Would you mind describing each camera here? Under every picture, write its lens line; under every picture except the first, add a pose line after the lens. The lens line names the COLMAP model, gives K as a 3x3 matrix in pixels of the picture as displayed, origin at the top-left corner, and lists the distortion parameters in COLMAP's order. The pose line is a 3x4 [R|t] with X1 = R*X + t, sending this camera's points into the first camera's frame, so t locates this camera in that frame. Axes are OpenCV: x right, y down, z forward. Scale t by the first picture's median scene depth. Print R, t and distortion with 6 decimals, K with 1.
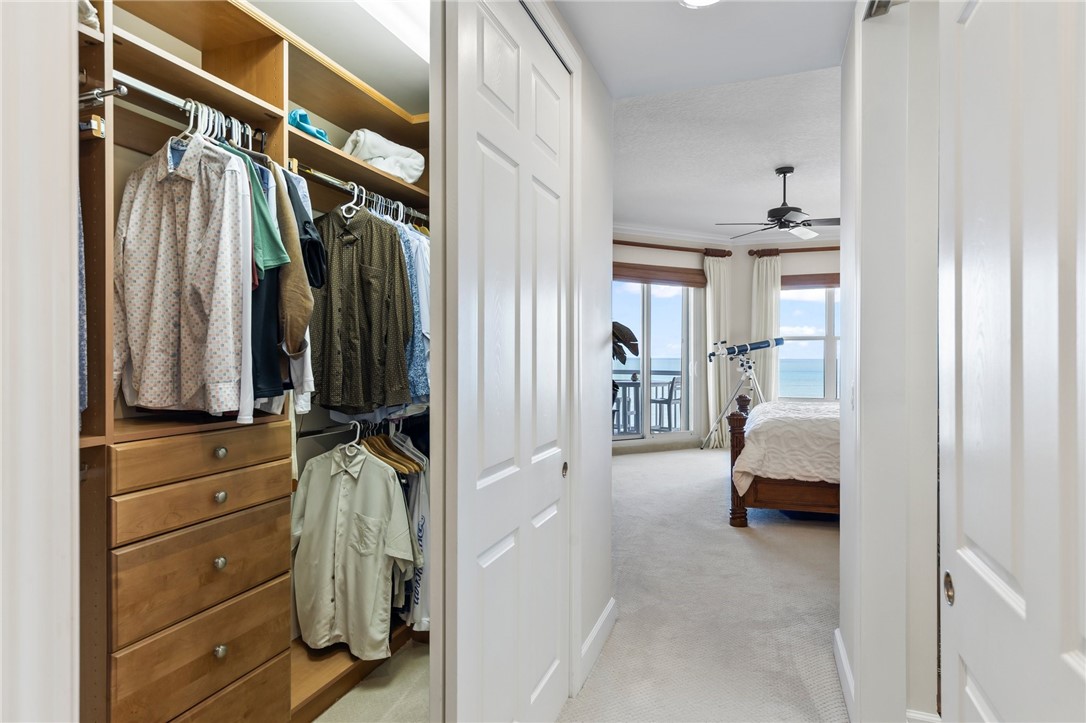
lens RADIAL K [[594.4, 0, 536.5], [0, 594.4, 362.2], [0, 0, 1]] dist [0.005871, -0.000071]
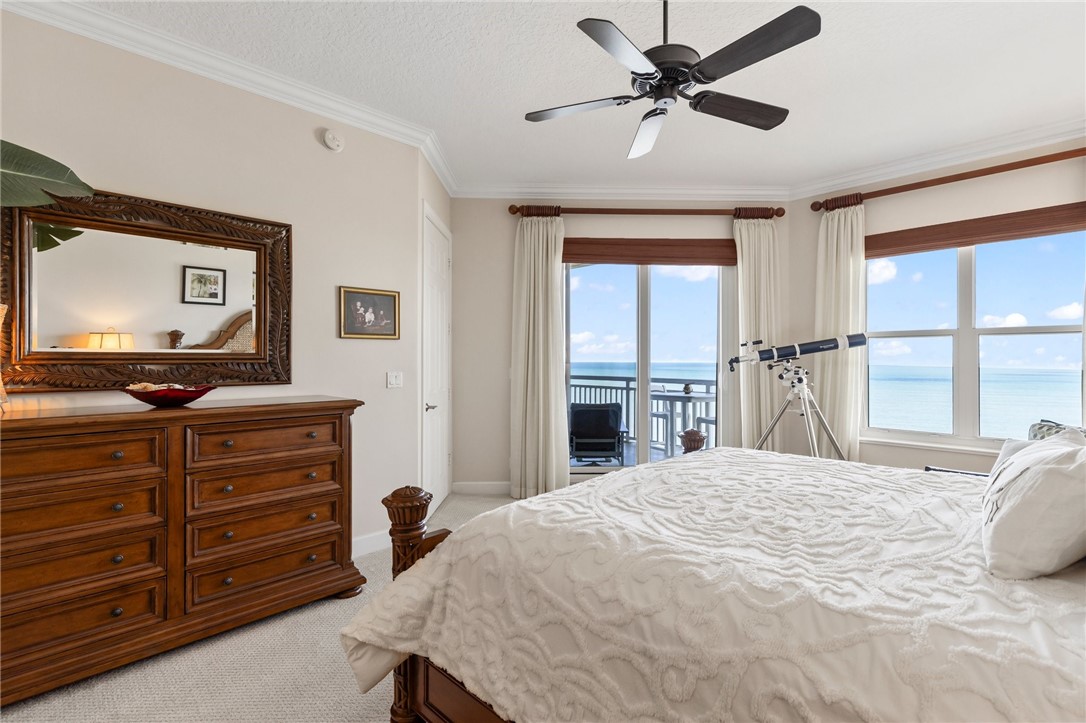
lens RADIAL K [[475.0, 0, 545.1], [0, 475.0, 363.2], [0, 0, 1]] dist [0.000789, -0.000149]
pose [[0.898732, 0.004830, -0.438473, 0.331208], [-0.007546, 0.999962, -0.004453, -0.005540], [0.438434, 0.007311, 0.898734, 0.405536]]
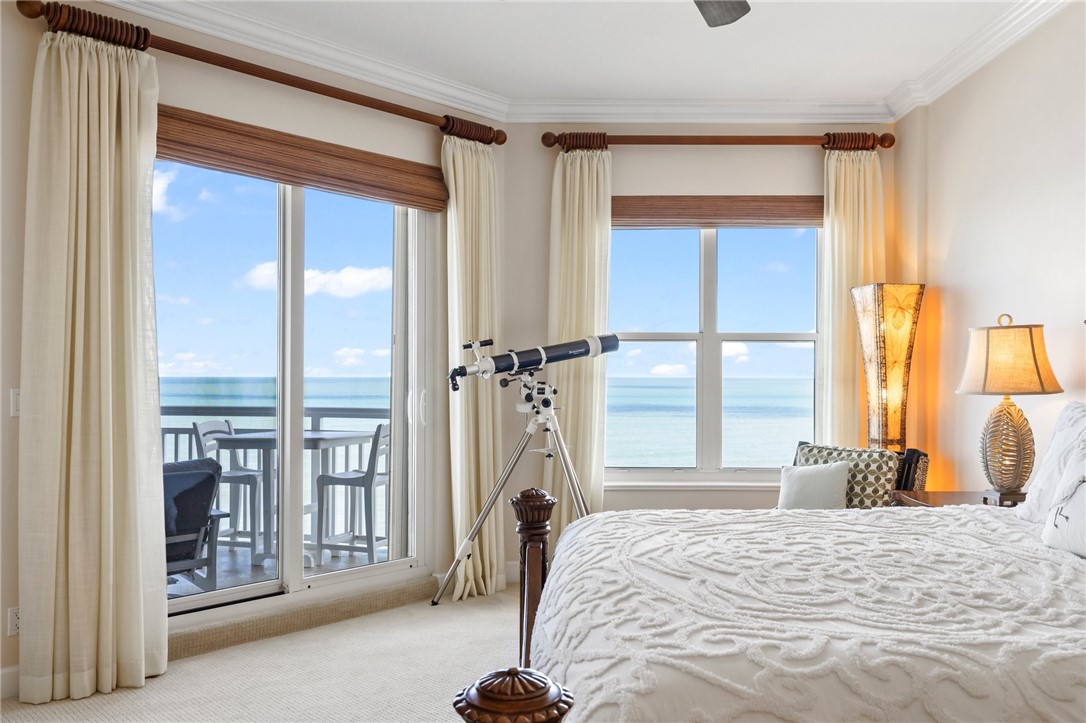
lens RADIAL K [[865.3, 0, 521.3], [0, 865.3, 373.0], [0, 0, 1]] dist [-0.000957, -0.005853]
pose [[0.947675, 0.004616, 0.319203, 0.143825], [-0.000005, 0.999896, -0.014443, -0.003691], [-0.319237, 0.013686, 0.947576, 0.417212]]
